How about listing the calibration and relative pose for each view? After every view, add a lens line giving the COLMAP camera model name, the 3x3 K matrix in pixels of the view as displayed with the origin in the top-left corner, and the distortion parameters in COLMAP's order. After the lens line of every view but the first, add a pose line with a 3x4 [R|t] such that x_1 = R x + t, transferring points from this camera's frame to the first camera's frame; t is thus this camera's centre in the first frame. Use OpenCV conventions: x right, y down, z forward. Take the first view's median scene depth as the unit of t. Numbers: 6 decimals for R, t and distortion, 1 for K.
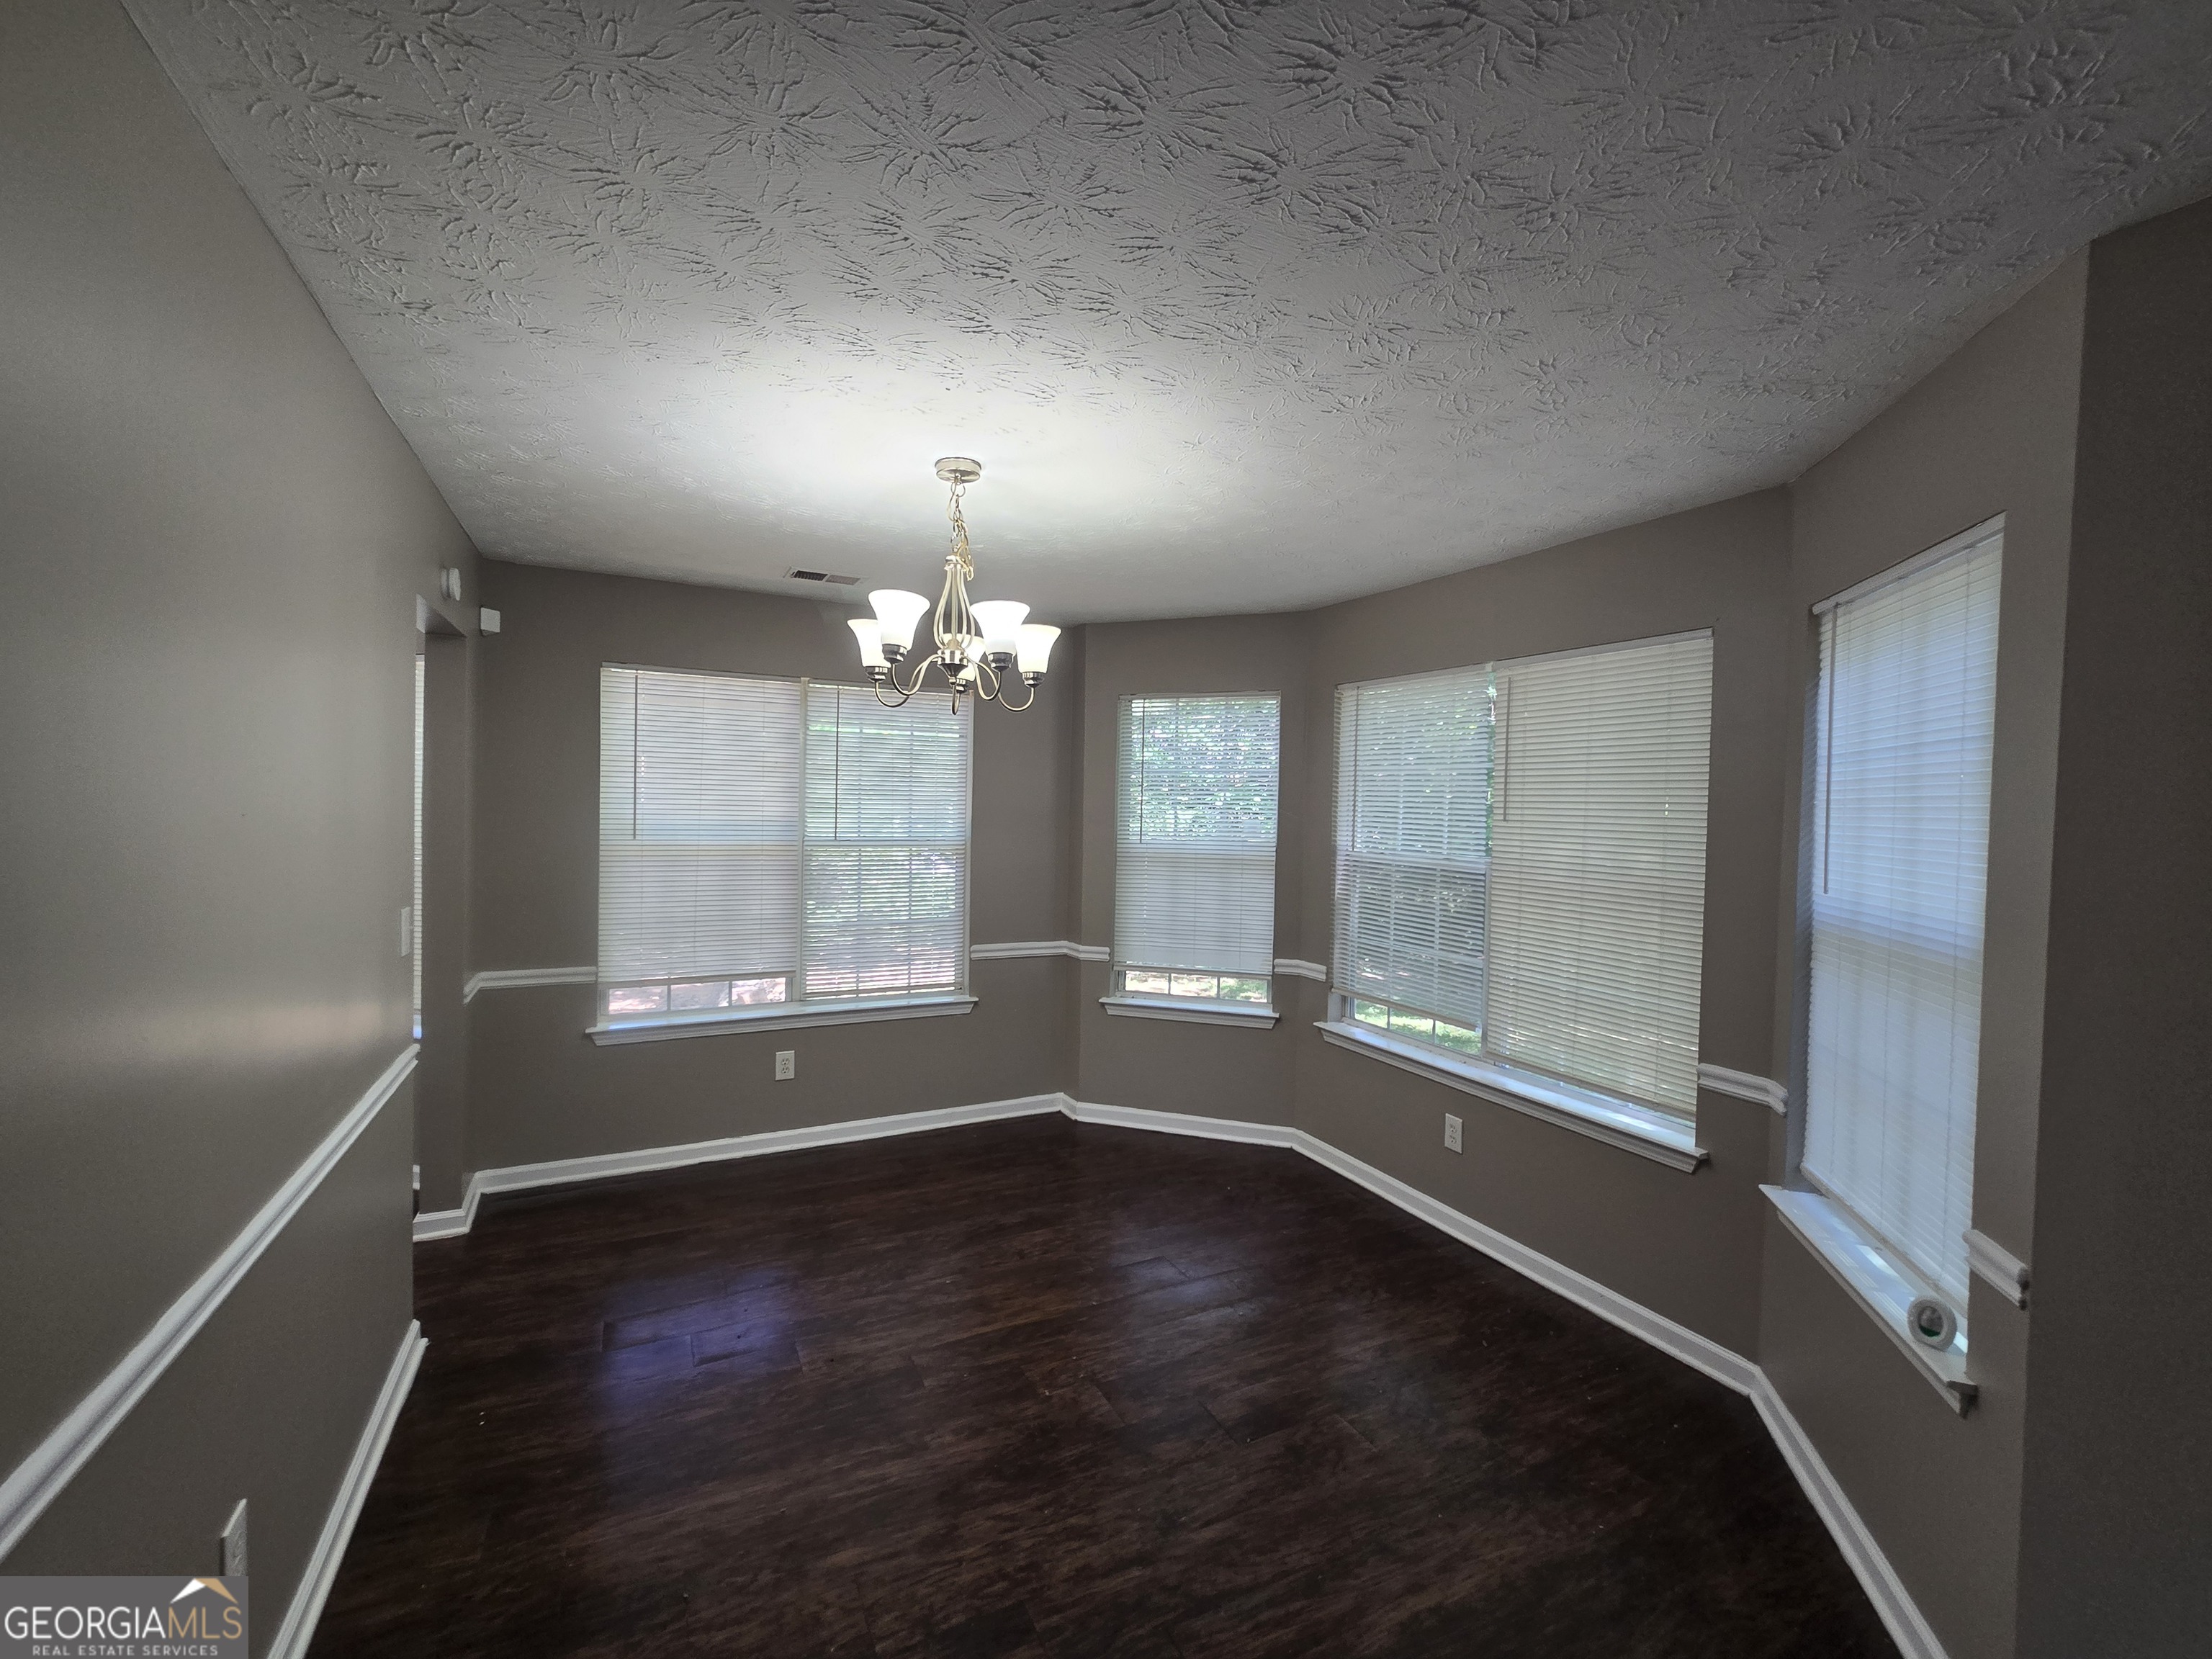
lens RADIAL K [[900.1, 0, 1103.5], [0, 900.1, 829.0], [0, 0, 1]] dist [-0.008365, 0.000067]
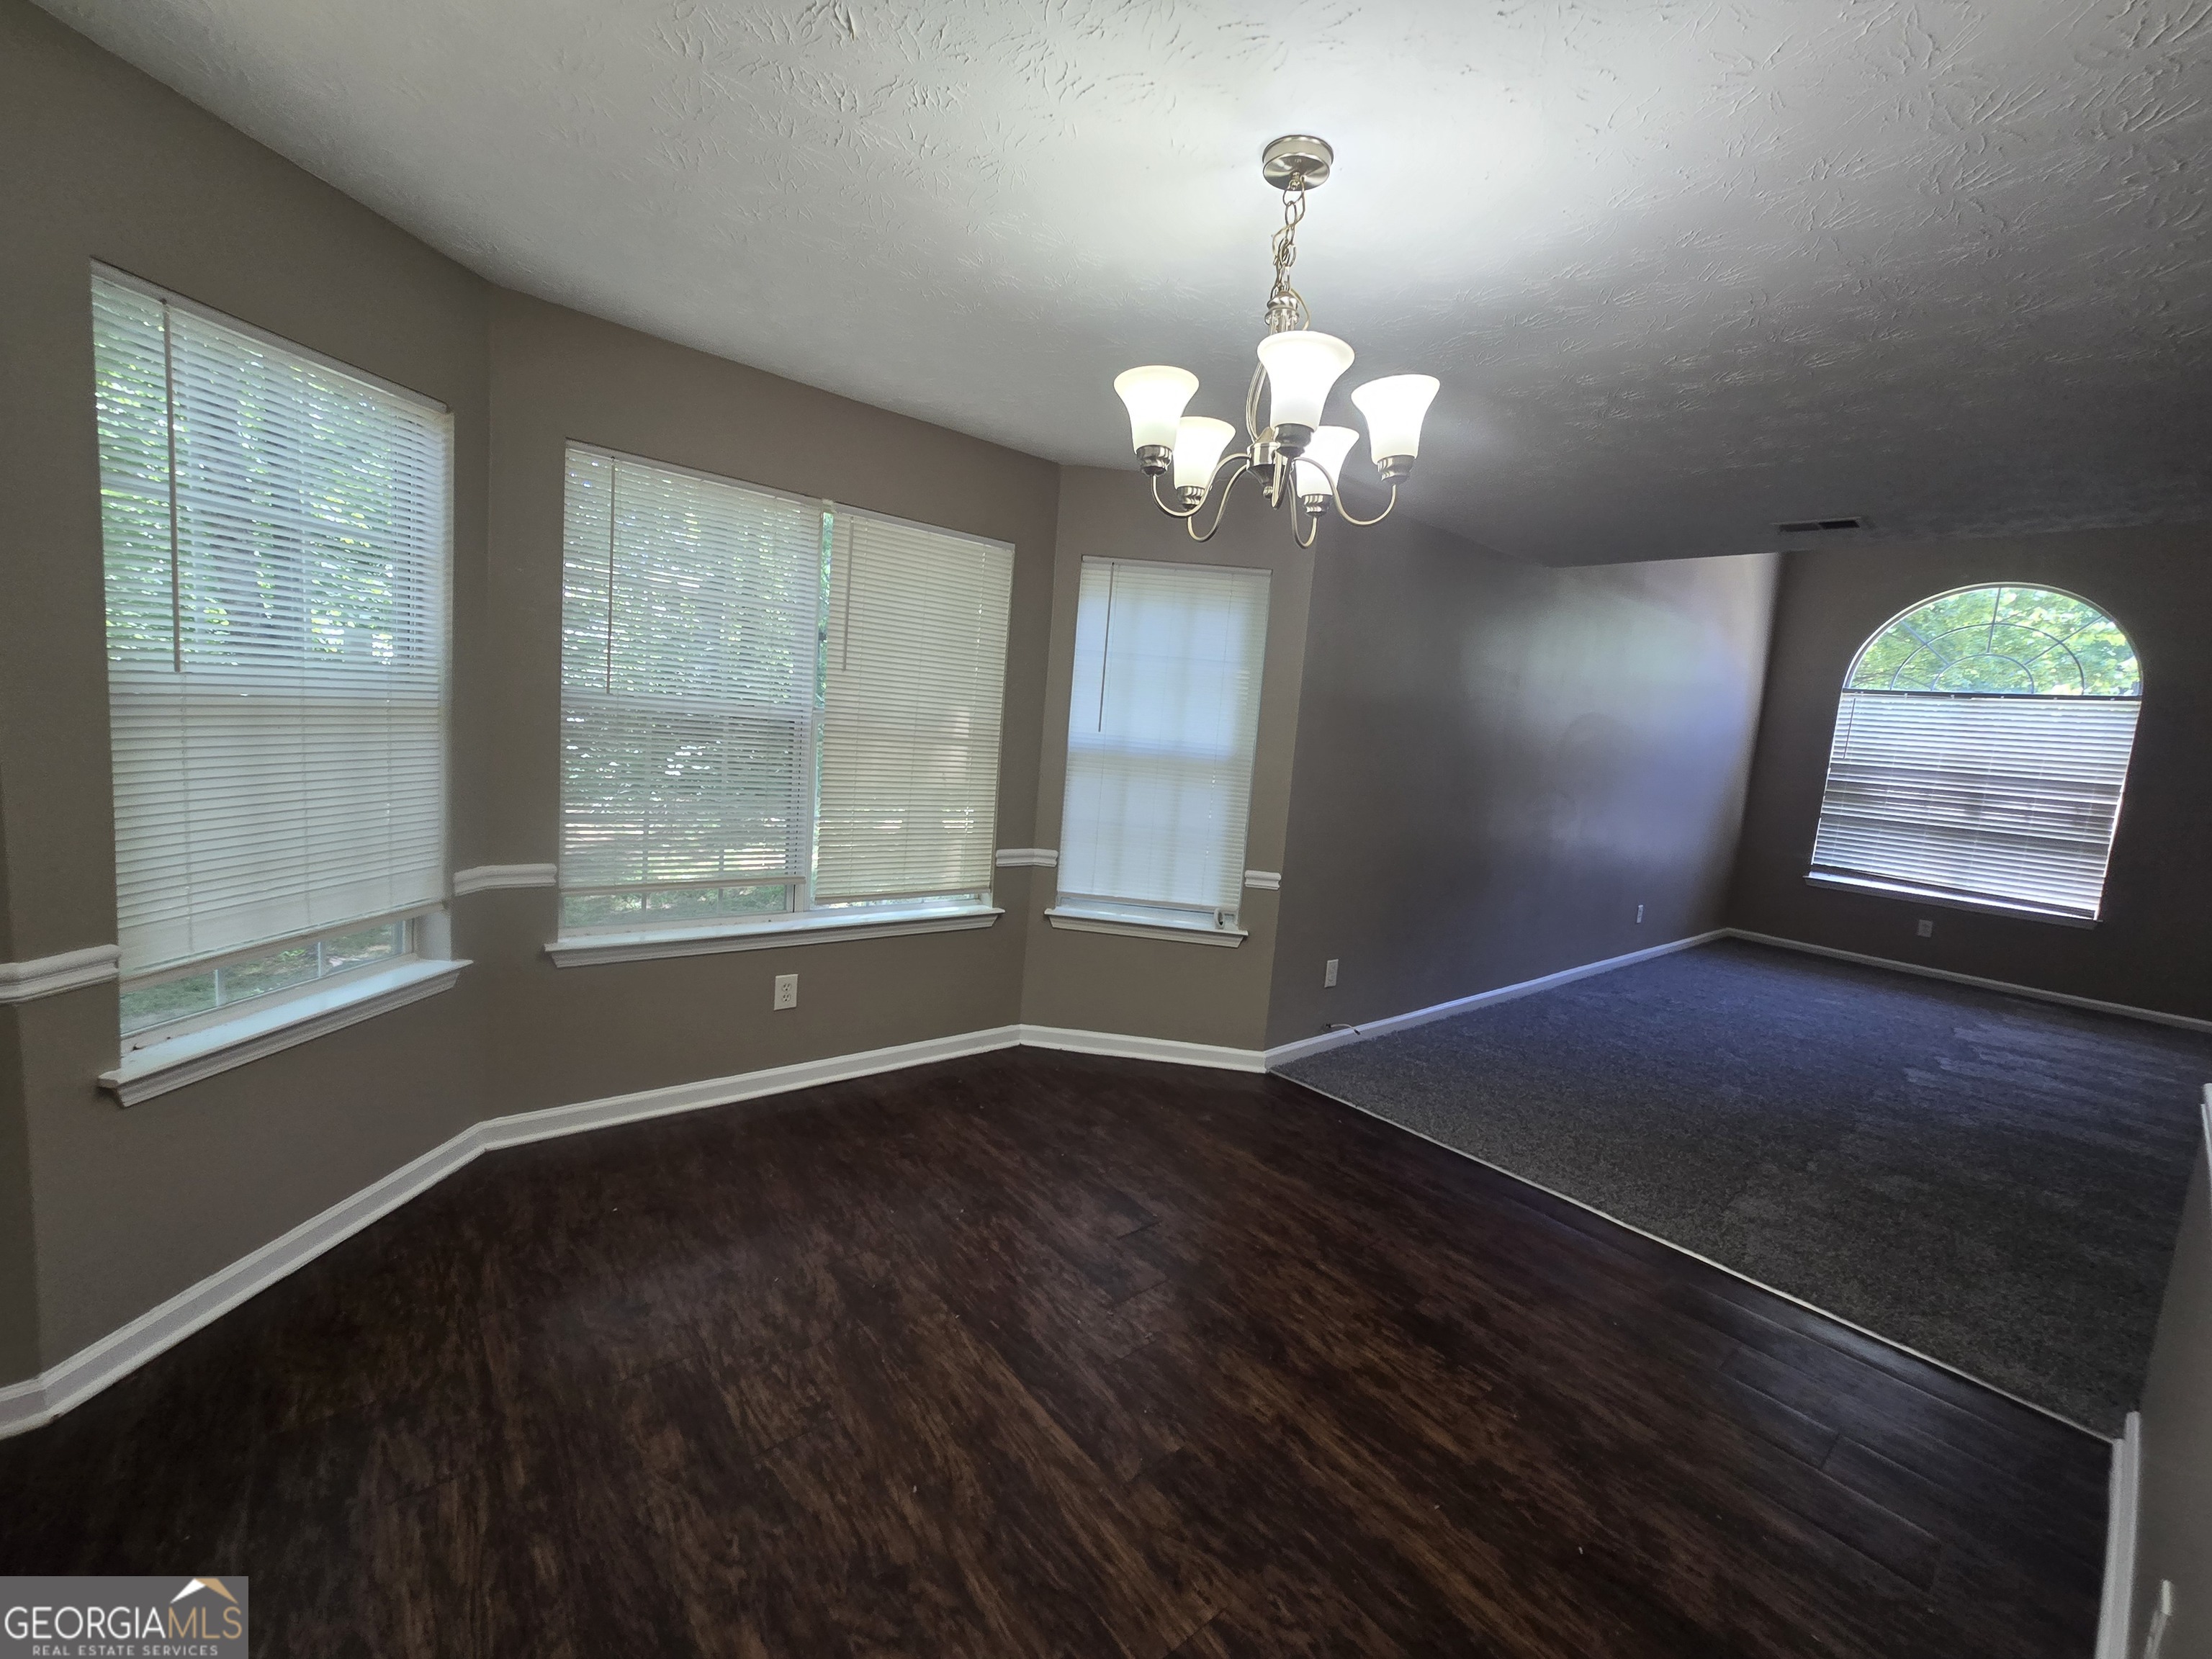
lens RADIAL K [[900.1, 0, 1105.3], [0, 900.1, 823.5], [0, 0, 1]] dist [-0.008365, 0.000067]
pose [[-0.215440, -0.156860, 0.963836, -0.814081], [-0.067688, 0.987039, 0.145506, -0.006943], [-0.974168, -0.033892, -0.223265, 1.219924]]
